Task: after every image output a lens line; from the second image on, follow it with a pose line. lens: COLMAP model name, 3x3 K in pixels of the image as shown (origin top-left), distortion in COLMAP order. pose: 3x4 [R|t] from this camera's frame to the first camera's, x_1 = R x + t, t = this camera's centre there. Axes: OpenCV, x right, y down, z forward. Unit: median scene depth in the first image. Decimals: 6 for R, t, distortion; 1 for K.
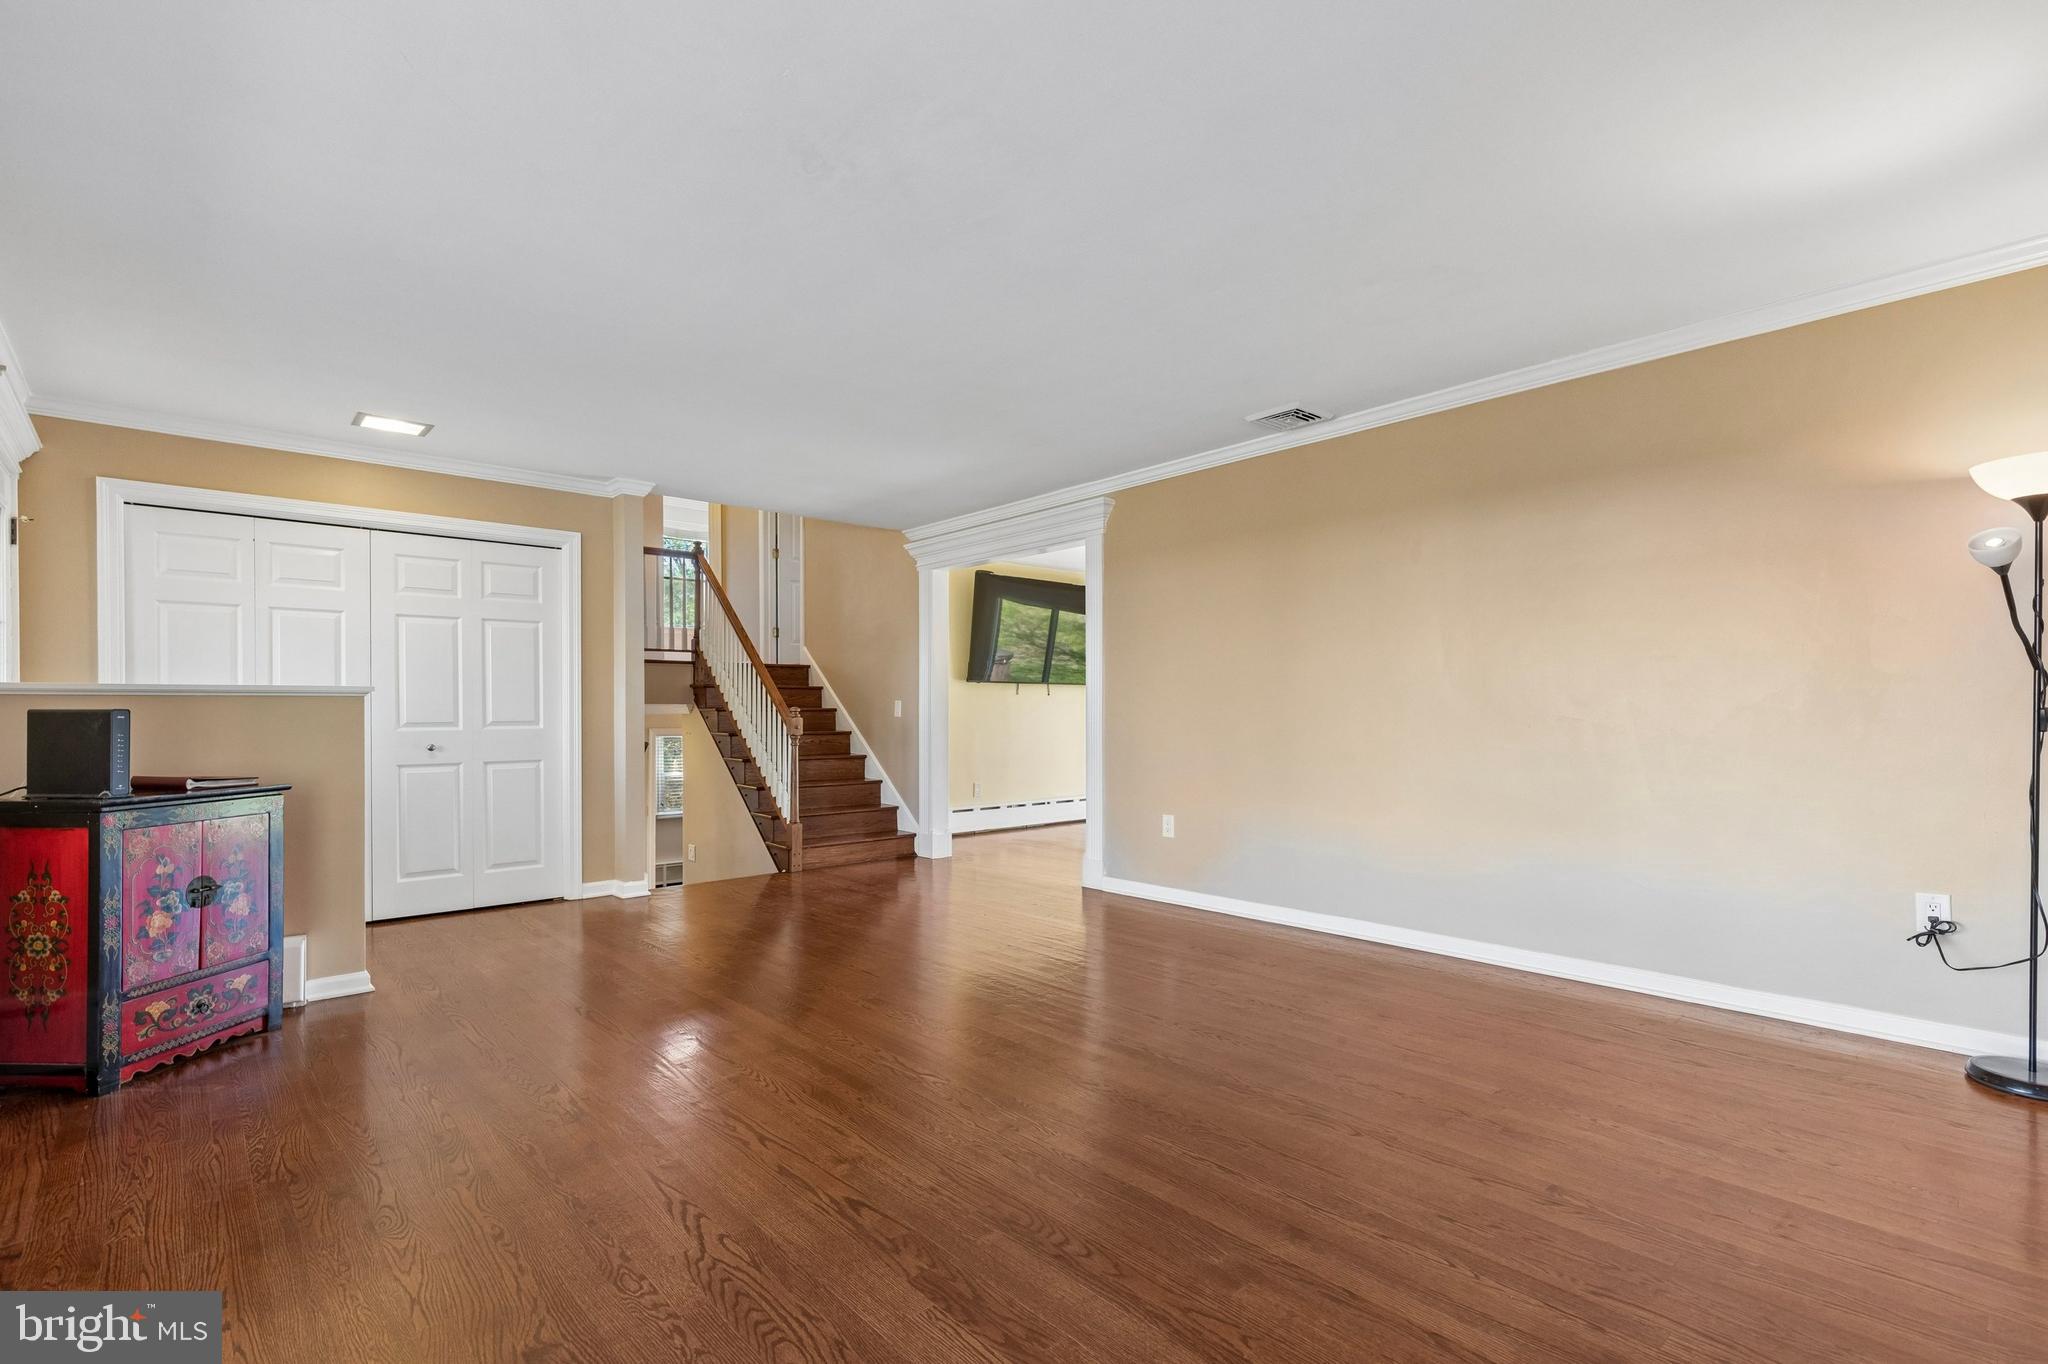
lens RADIAL K [[920.5, 0, 1023.2], [0, 920.5, 702.3], [0, 0, 1]] dist [0.000975, 0.000308]
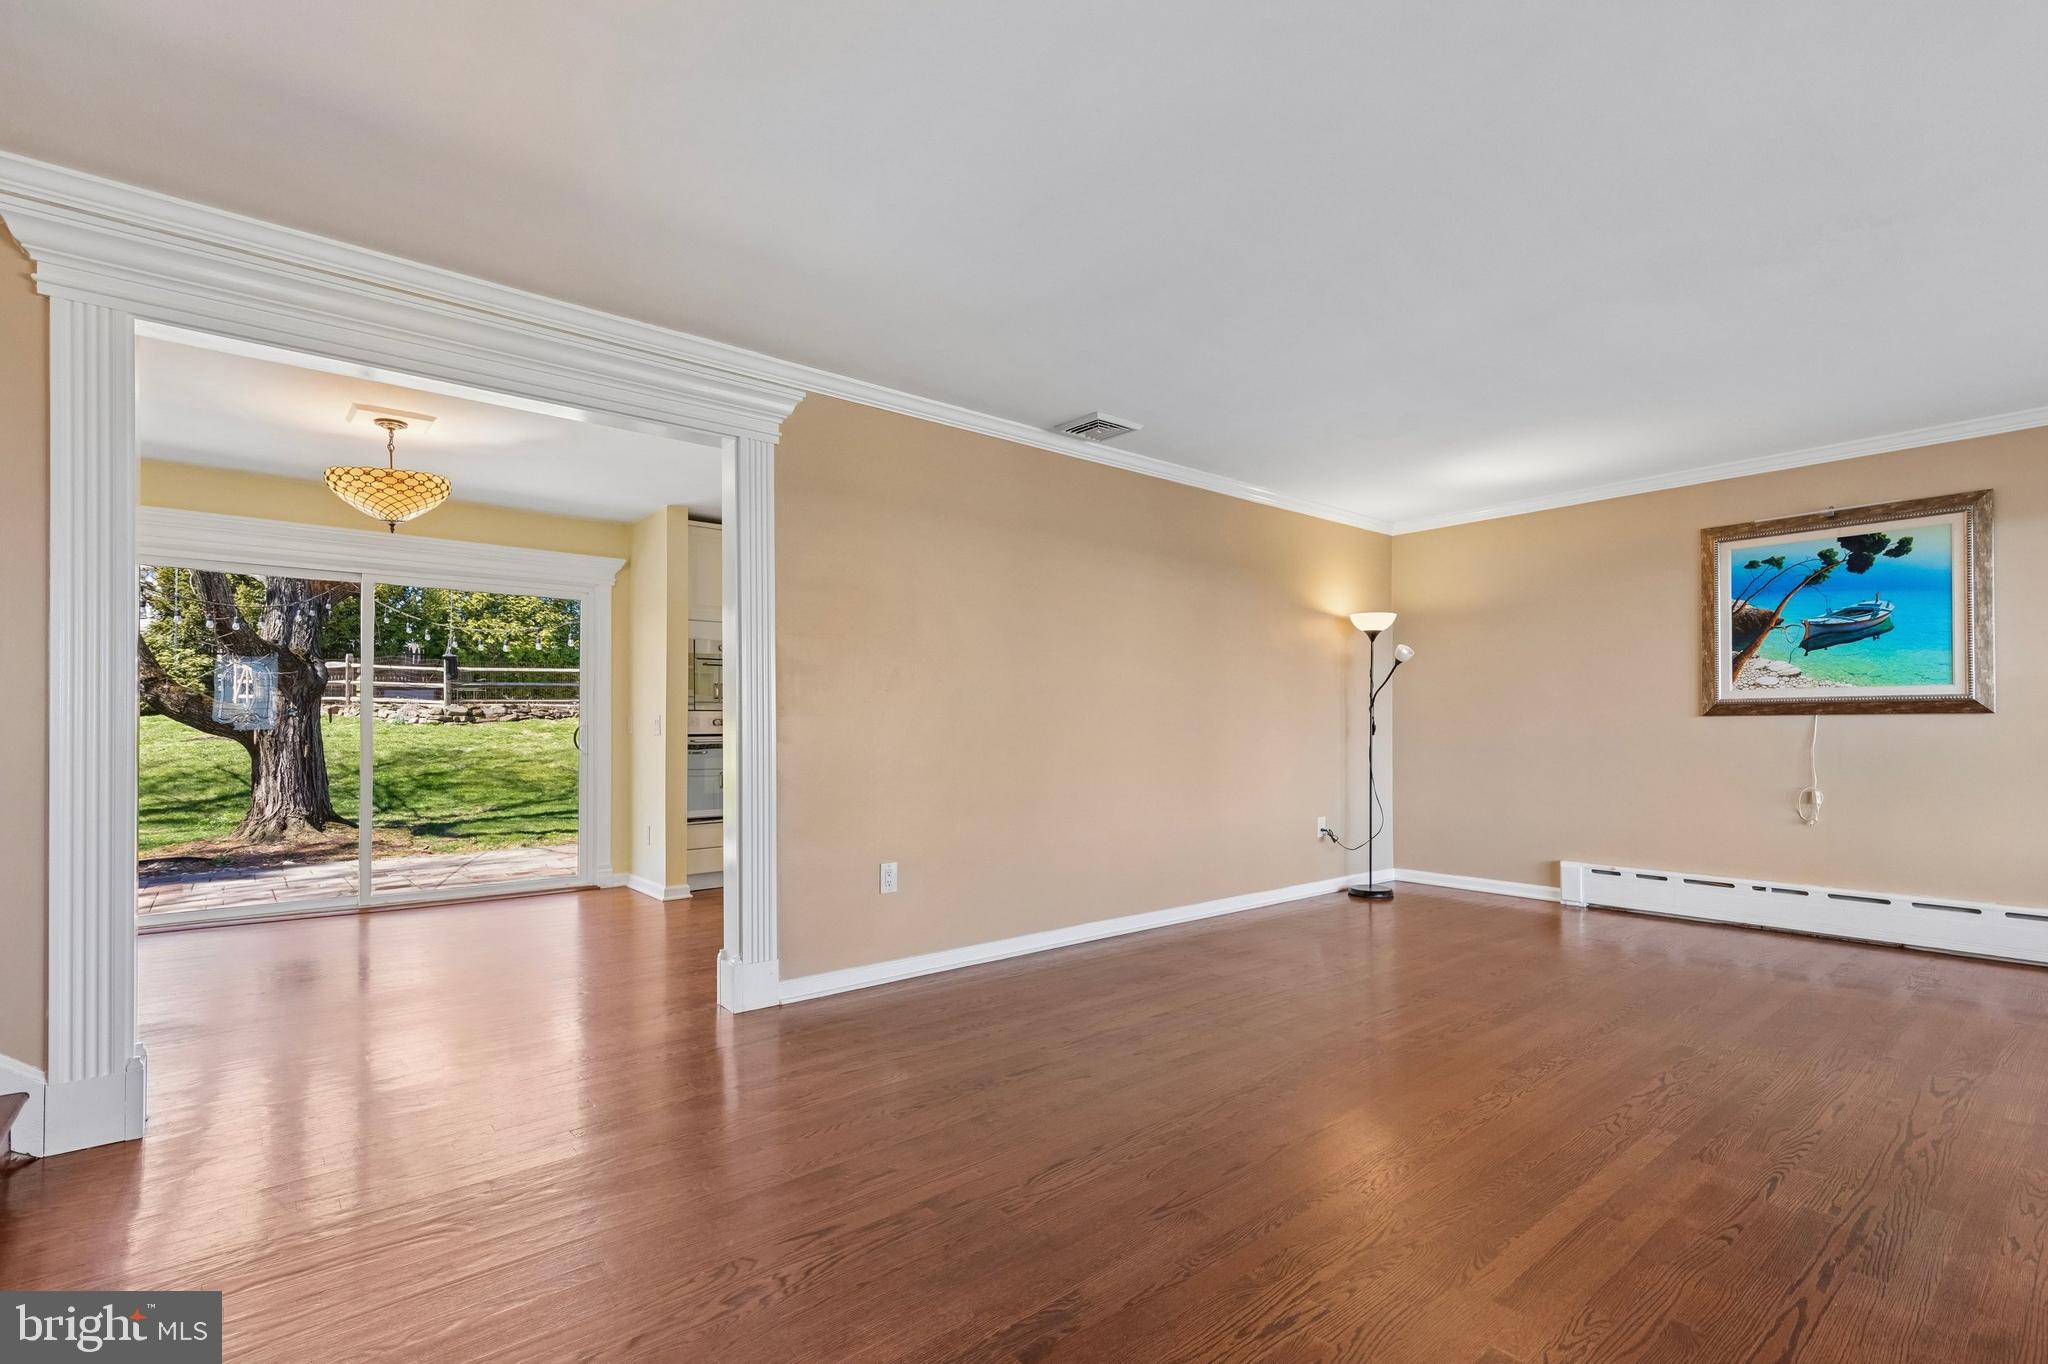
lens RADIAL K [[936.1, 0, 1043.8], [0, 936.1, 714.6], [0, 0, 1]] dist [-0.001330, -0.000047]
pose [[0.023181, 0.018521, 0.999560, -0.595499], [-0.009927, 0.999783, -0.018295, 0.015089], [-0.999682, -0.009499, 0.023360, 0.859871]]
